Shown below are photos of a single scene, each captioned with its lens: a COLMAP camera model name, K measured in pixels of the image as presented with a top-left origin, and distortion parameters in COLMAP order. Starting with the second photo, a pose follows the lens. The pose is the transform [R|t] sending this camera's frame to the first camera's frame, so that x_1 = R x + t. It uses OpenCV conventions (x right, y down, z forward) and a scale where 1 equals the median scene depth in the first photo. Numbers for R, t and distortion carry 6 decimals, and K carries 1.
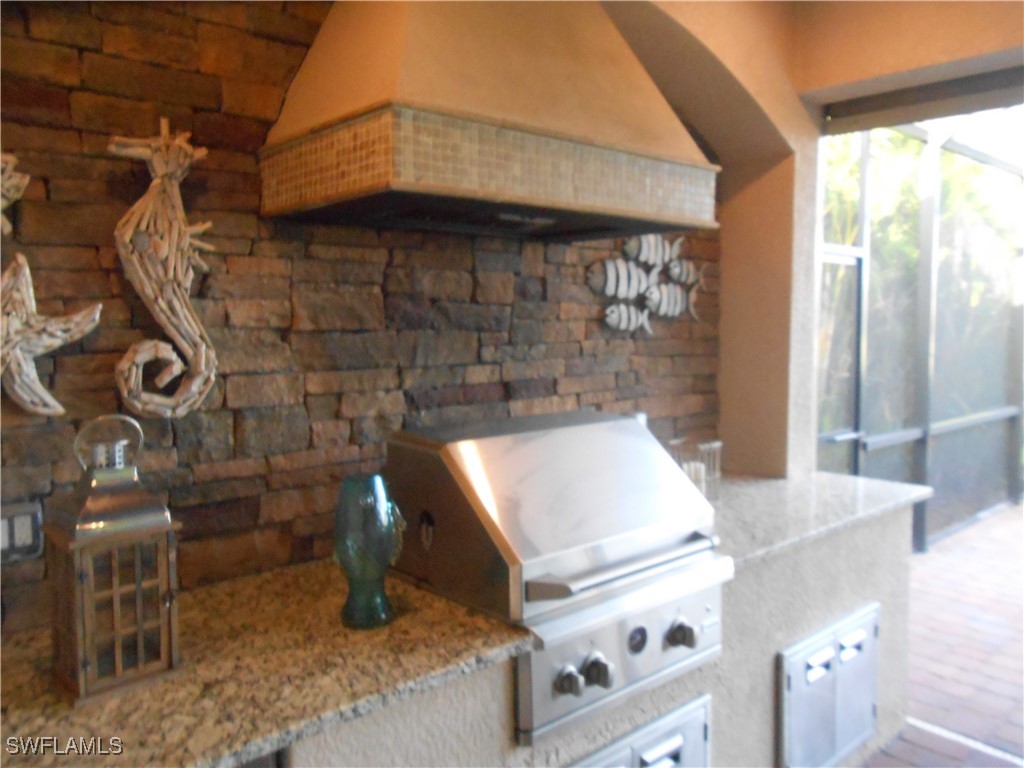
lens RADIAL K [[794.9, 0, 481.5], [0, 794.9, 362.2], [0, 0, 1]] dist [-0.022235, -0.002612]
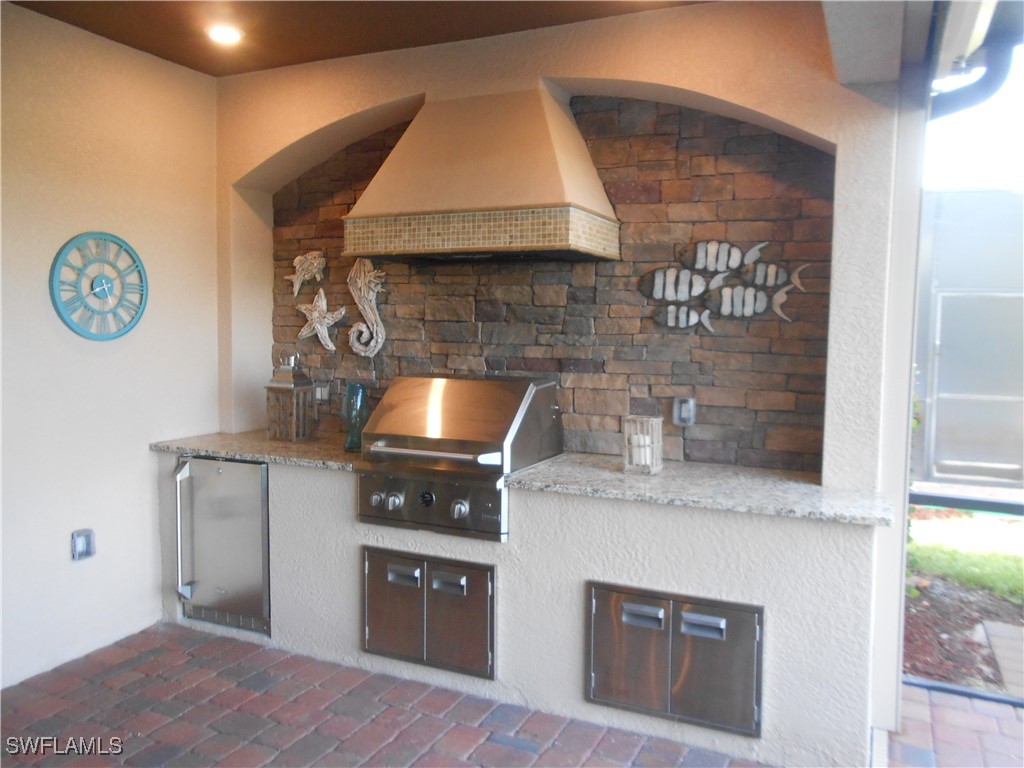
lens RADIAL K [[813.8, 0, 487.6], [0, 813.8, 375.7], [0, 0, 1]] dist [-0.009005, 0.004633]
pose [[0.393812, 0.064646, -0.916915, 1.487381], [-0.068650, 0.996806, 0.040793, 0.003757], [0.916624, 0.046881, 0.396992, 0.302650]]
